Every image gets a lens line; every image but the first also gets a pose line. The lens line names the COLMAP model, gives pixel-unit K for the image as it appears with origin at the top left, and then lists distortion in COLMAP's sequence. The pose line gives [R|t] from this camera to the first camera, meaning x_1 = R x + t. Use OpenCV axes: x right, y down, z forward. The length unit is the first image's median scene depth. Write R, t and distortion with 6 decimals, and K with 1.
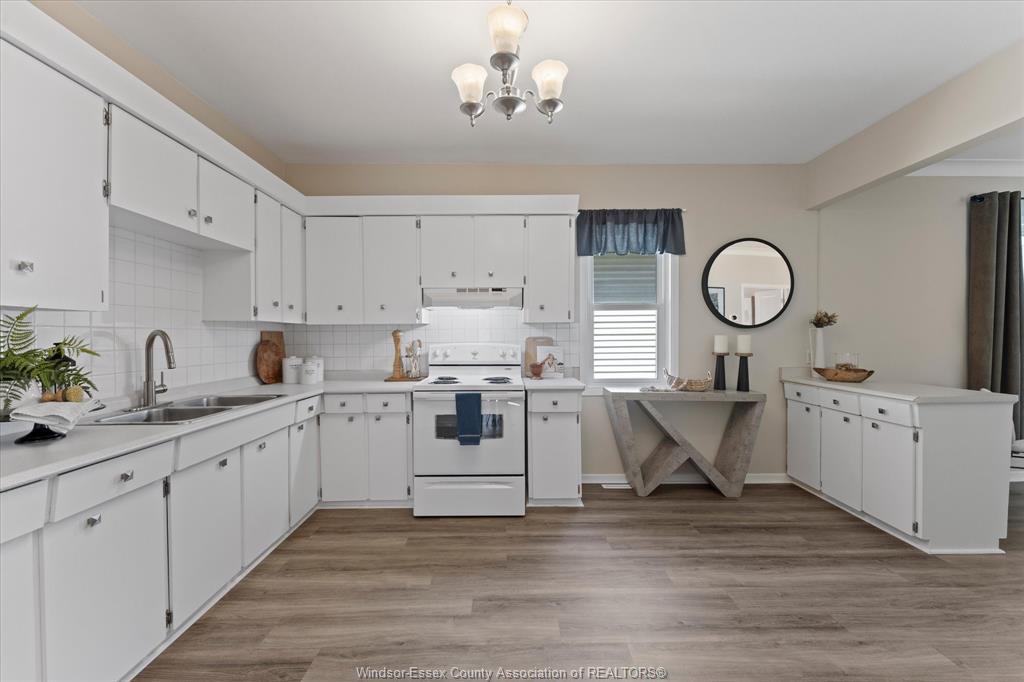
lens RADIAL K [[408.4, 0, 514.0], [0, 408.4, 338.9], [0, 0, 1]] dist [0.000366, -0.000129]
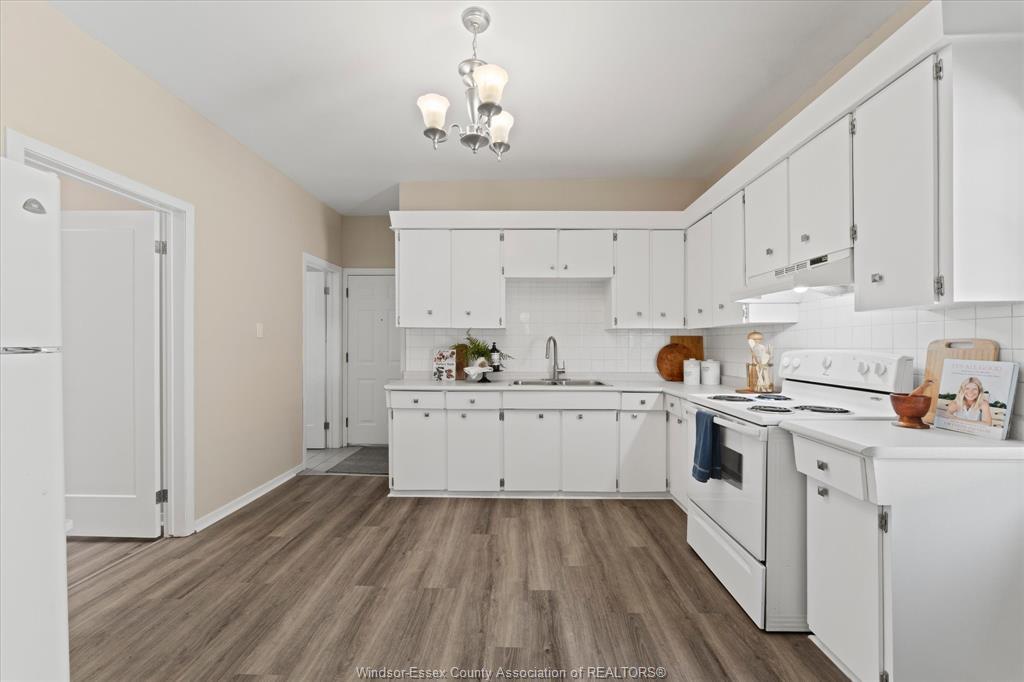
lens RADIAL K [[410.4, 0, 514.2], [0, 410.4, 345.2], [0, 0, 1]] dist [0.000548, -0.000118]
pose [[-0.030817, 0.005833, -0.999508, 0.622075], [-0.009986, 0.999931, 0.006143, 0.005080], [0.999475, 0.010170, -0.030757, 0.615051]]
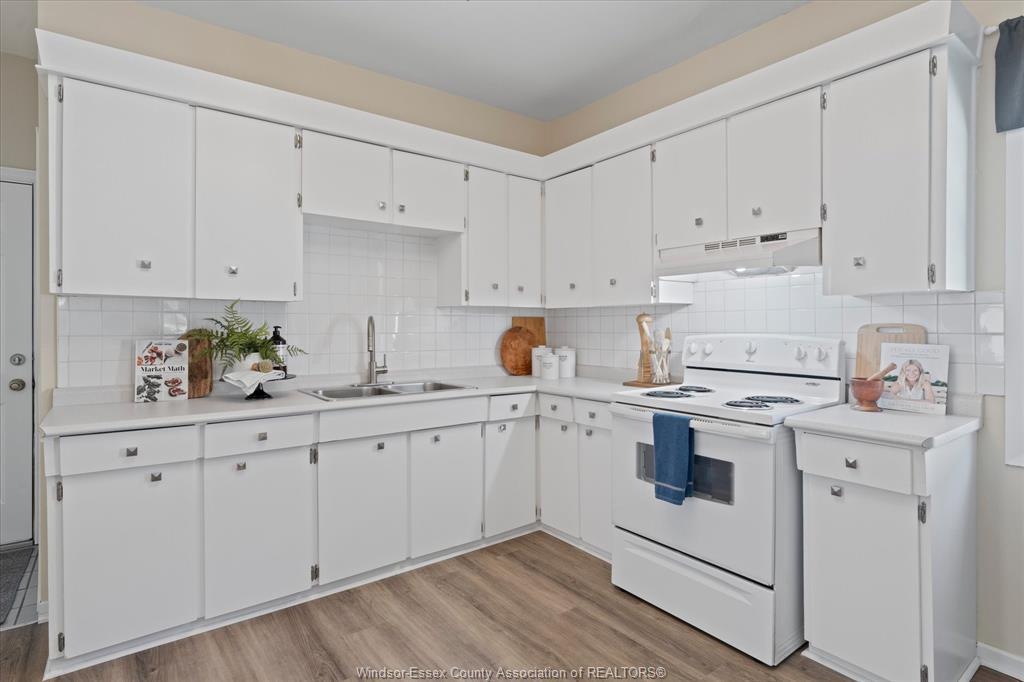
lens RADIAL K [[528.4, 0, 512.3], [0, 528.4, 325.9], [0, 0, 1]] dist [-0.001012, -0.000400]
pose [[0.589977, 0.004232, -0.807409, 0.354987], [-0.007994, 0.999968, -0.000600, 0.001911], [0.807380, 0.006808, 0.589992, 0.318868]]
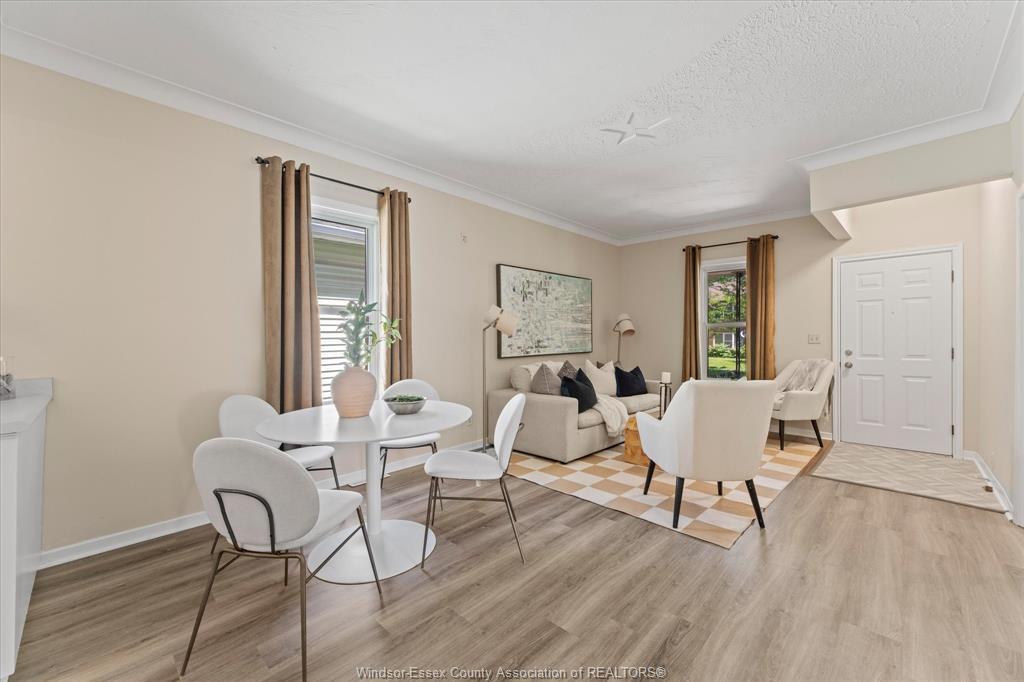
lens RADIAL K [[406.7, 0, 512.5], [0, 406.7, 342.6], [0, 0, 1]] dist [0.000106, -0.000243]
pose [[0.705903, -0.014474, 0.708160, 1.057723], [0.014908, 0.999873, 0.005575, 0.026932], [-0.708151, 0.006622, 0.706030, 0.084463]]
